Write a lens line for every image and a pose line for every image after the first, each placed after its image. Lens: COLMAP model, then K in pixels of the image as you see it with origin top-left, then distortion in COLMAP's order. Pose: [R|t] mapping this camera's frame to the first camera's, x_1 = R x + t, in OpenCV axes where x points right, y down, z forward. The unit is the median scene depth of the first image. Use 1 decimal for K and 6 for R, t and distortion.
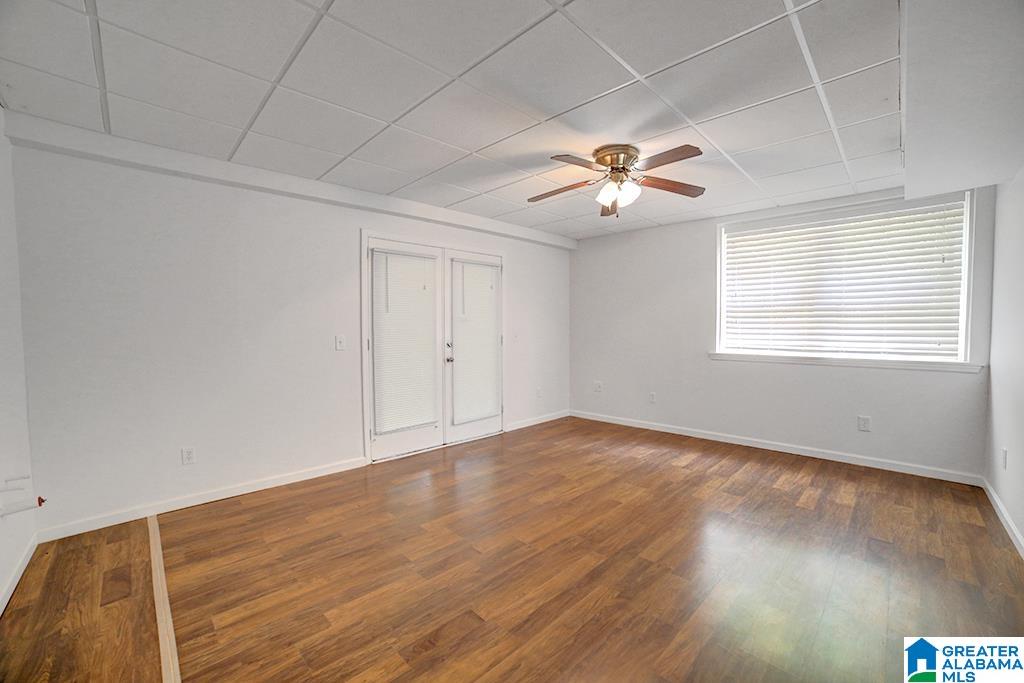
lens RADIAL K [[412.2, 0, 511.9], [0, 412.2, 337.9], [0, 0, 1]] dist [-0.110214, 0.039541]
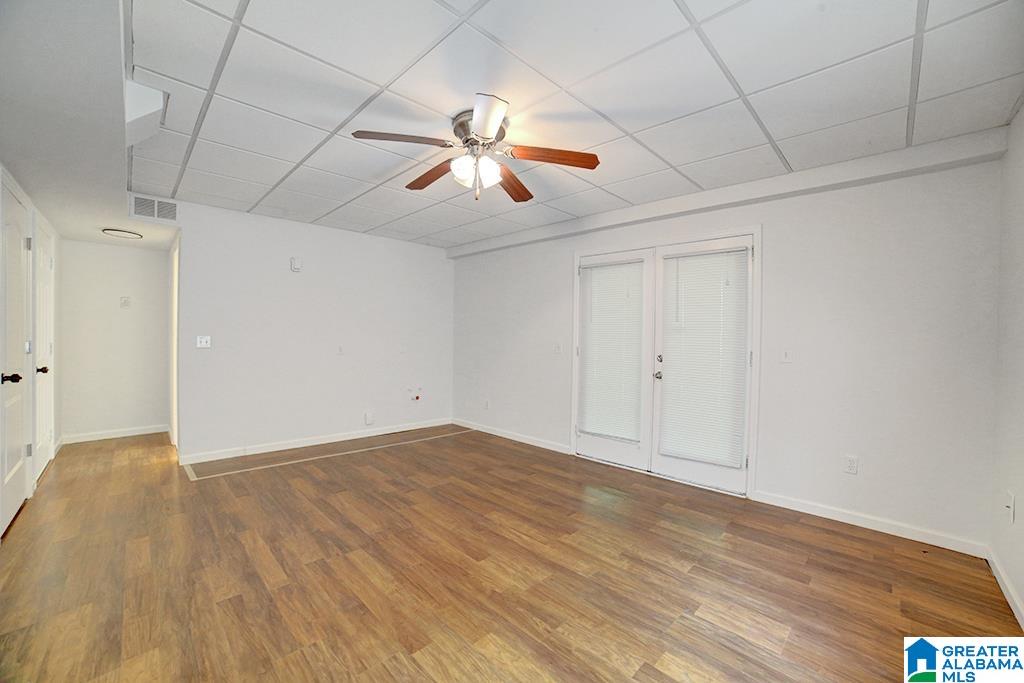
lens RADIAL K [[412.2, 0, 511.9], [0, 412.2, 337.9], [0, 0, 1]] dist [-0.110214, 0.039541]
pose [[0.004285, 0.010352, -0.999937, 0.813682], [-0.041803, 0.999074, 0.010164, -0.024259], [0.999117, 0.041757, 0.004714, 0.815732]]
